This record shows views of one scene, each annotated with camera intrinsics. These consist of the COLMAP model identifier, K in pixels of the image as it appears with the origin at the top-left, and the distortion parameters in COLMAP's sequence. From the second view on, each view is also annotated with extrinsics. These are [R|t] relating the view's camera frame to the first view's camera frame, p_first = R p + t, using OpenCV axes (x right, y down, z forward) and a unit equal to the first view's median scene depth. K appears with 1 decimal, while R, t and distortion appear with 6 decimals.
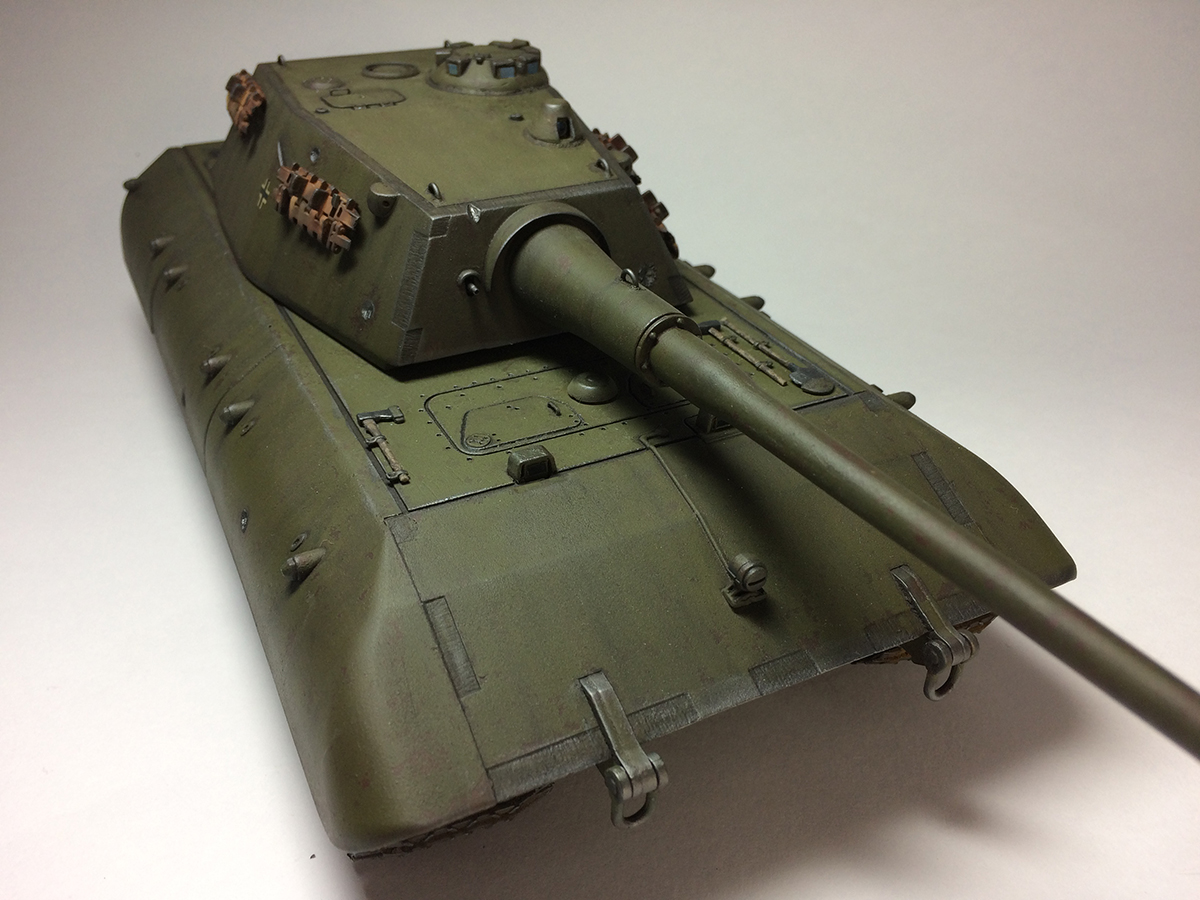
lens RADIAL K [[1041.7, 0, 600.0], [0, 1041.7, 450.0], [0, 0, 1]] dist [0.051798, -0.004362]
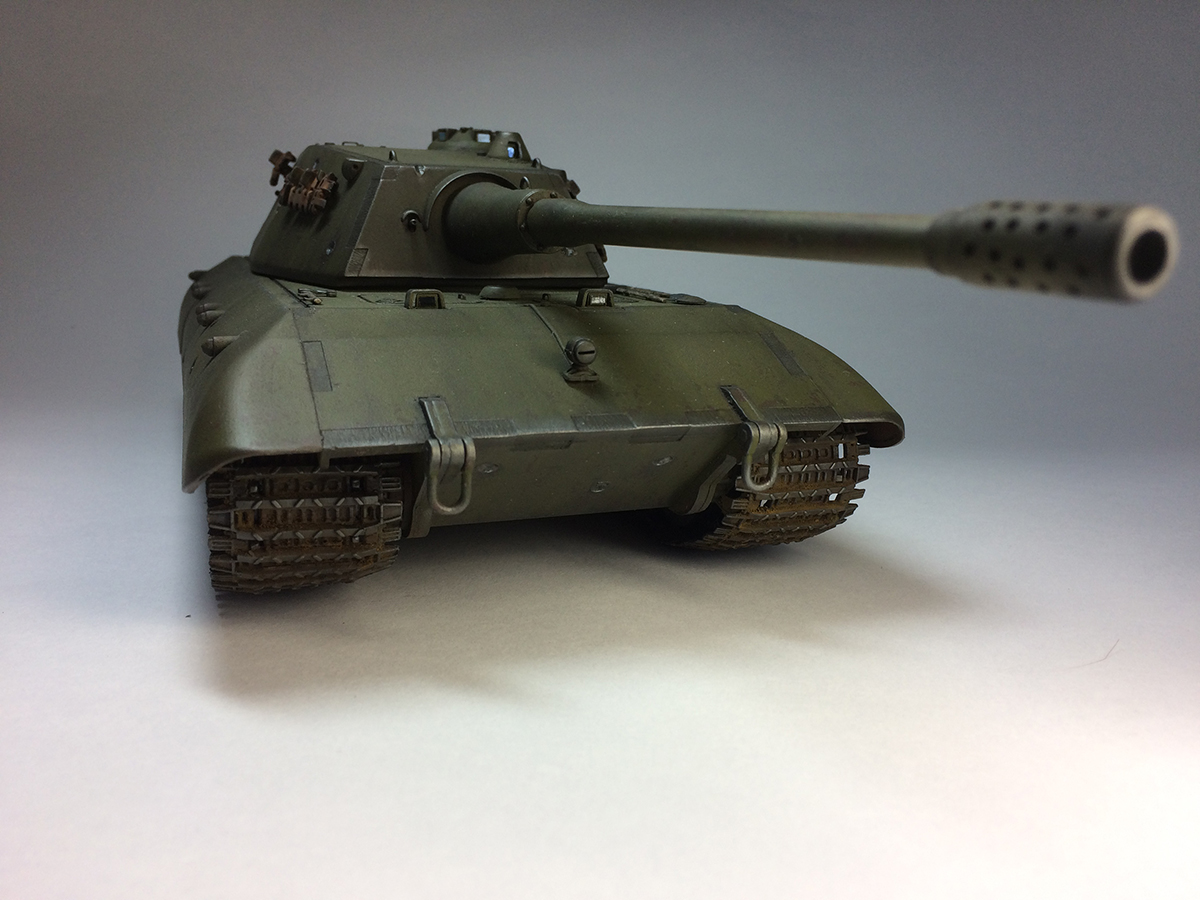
lens RADIAL K [[1007.2, 0, 600.0], [0, 1007.2, 450.0], [0, 0, 1]] dist [0.066522, 0.000928]
pose [[0.995723, 0.036850, -0.084725, 0.203019], [-0.061707, 0.947748, -0.312995, 0.446897], [0.068765, 0.316884, 0.945968, -0.030078]]
